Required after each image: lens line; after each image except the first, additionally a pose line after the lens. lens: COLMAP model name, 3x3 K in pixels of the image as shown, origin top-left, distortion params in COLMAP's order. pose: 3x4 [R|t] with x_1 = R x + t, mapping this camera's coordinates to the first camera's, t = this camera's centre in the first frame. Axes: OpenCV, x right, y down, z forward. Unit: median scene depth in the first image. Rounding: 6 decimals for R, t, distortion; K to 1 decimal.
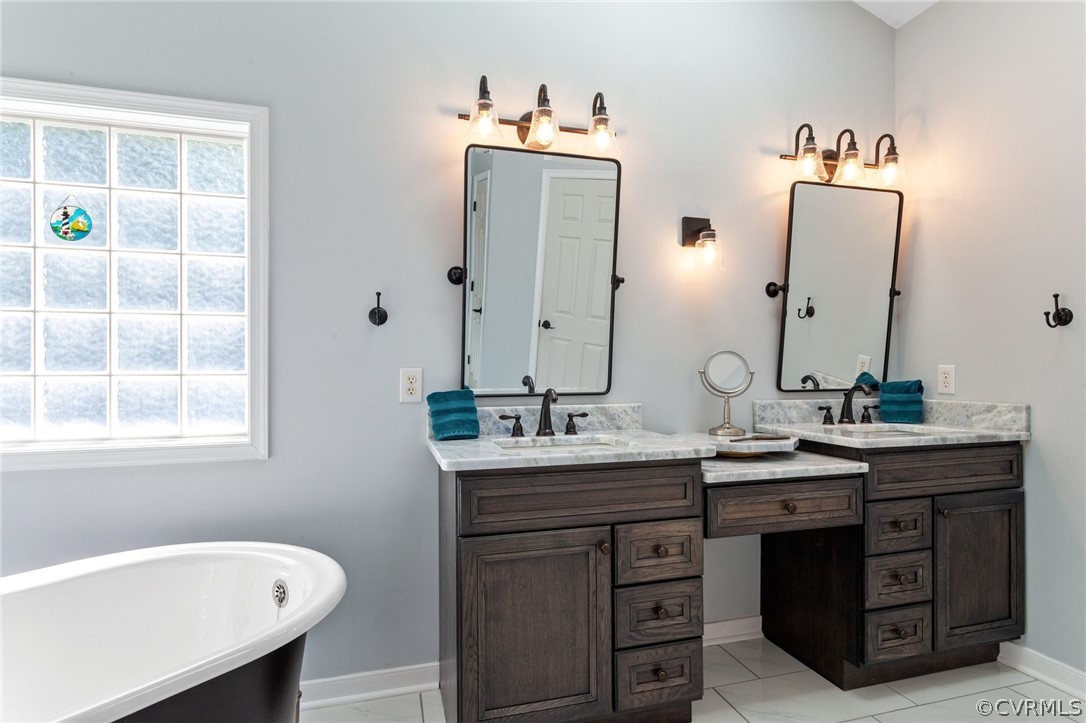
lens RADIAL K [[537.4, 0, 541.3], [0, 537.4, 382.2], [0, 0, 1]] dist [0.003580, 0.000527]
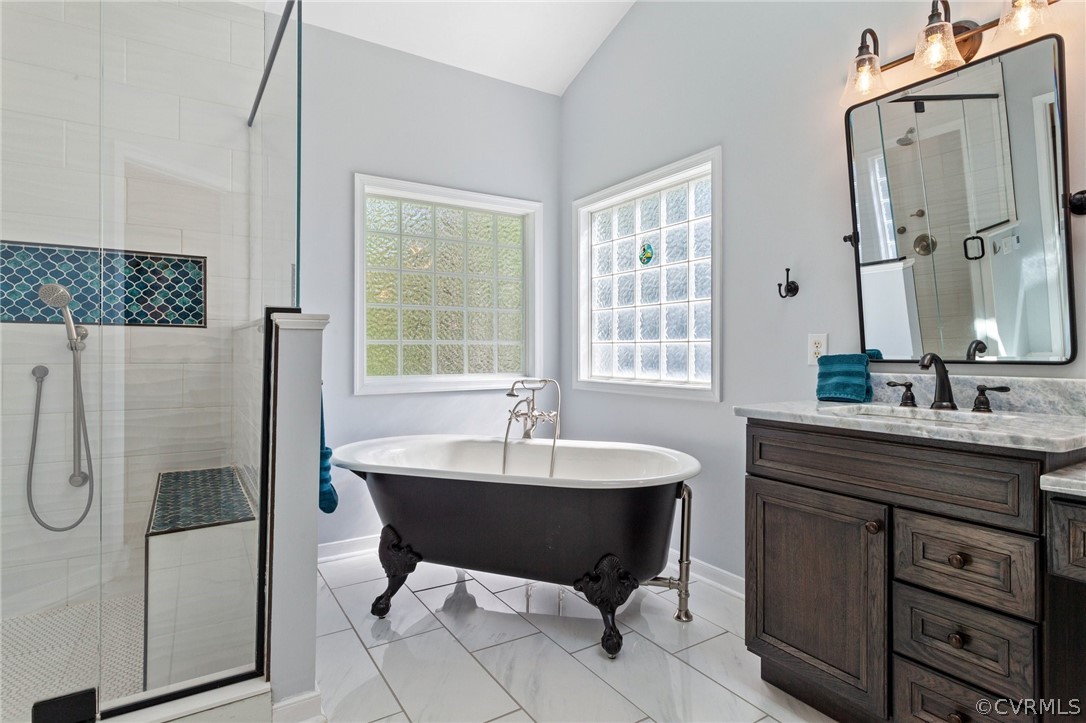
lens RADIAL K [[568.1, 0, 542.7], [0, 568.1, 344.7], [0, 0, 1]] dist [-0.000382, -0.000267]
pose [[0.282907, -0.005761, -0.959130, 0.783683], [-0.013454, 0.999860, -0.009974, 0.018193], [0.959053, 0.015726, 0.282790, 0.174571]]
